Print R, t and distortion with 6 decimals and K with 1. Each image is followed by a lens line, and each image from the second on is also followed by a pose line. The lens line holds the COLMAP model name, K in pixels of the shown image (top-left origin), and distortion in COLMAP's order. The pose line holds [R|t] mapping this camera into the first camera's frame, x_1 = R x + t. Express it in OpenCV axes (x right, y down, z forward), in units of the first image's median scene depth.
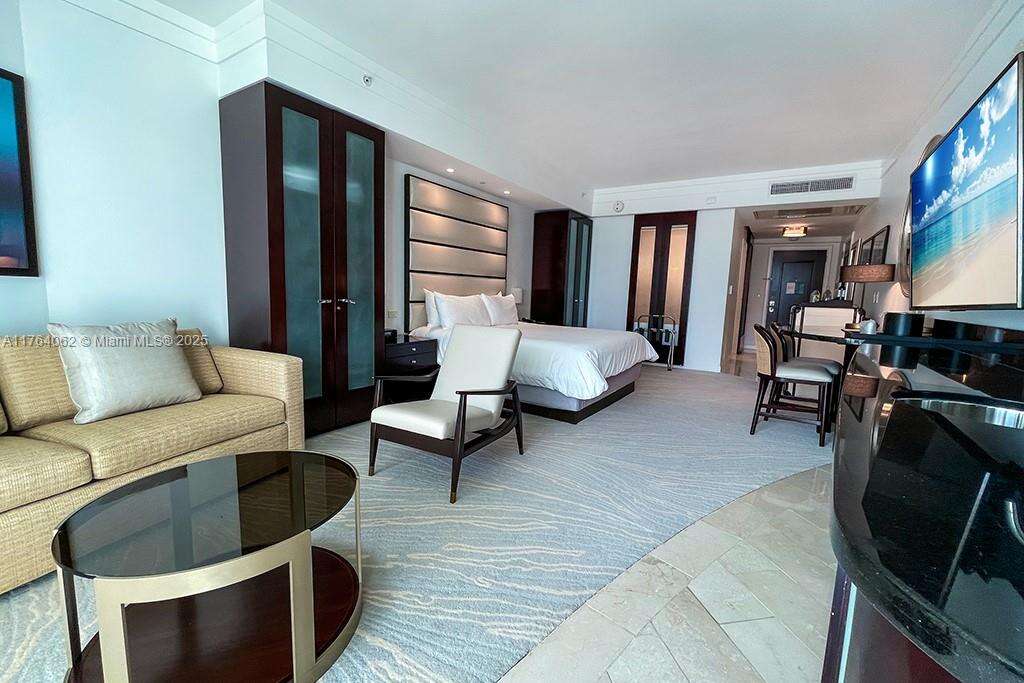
lens RADIAL K [[421.5, 0, 512.0], [0, 421.5, 341.5], [0, 0, 1]] dist [-0.001694, -0.000366]
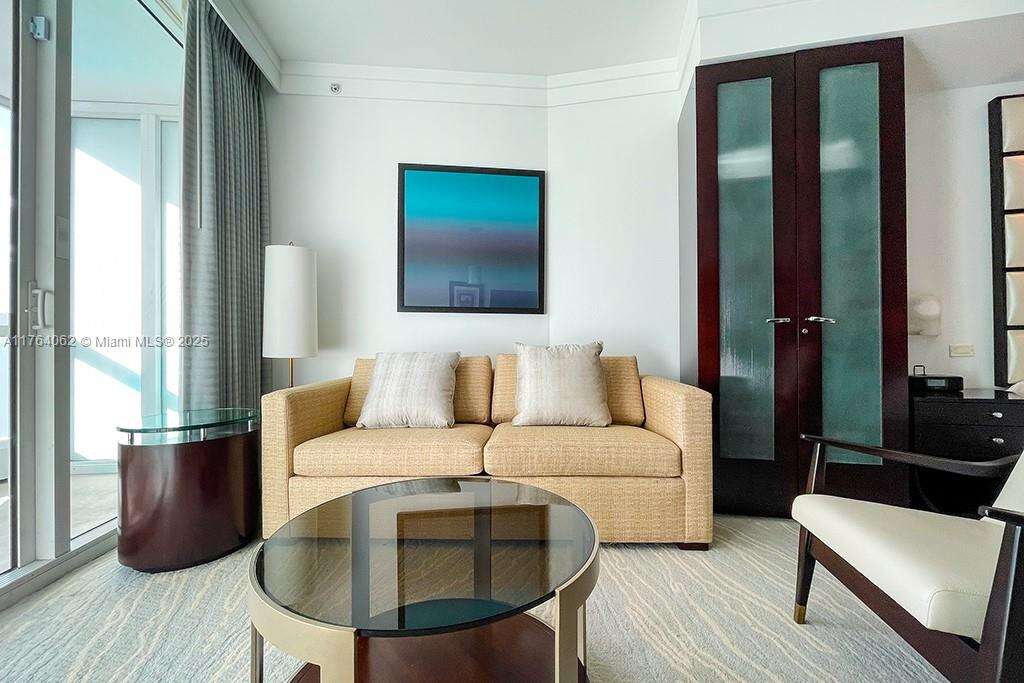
lens RADIAL K [[414.5, 0, 512.4], [0, 414.5, 339.2], [0, 0, 1]] dist [-0.001375, 0.000005]
pose [[0.343709, -0.050172, -0.937735, 0.049664], [-0.098049, 0.991197, -0.088971, 0.044095], [0.933944, 0.122524, 0.335764, 0.432495]]
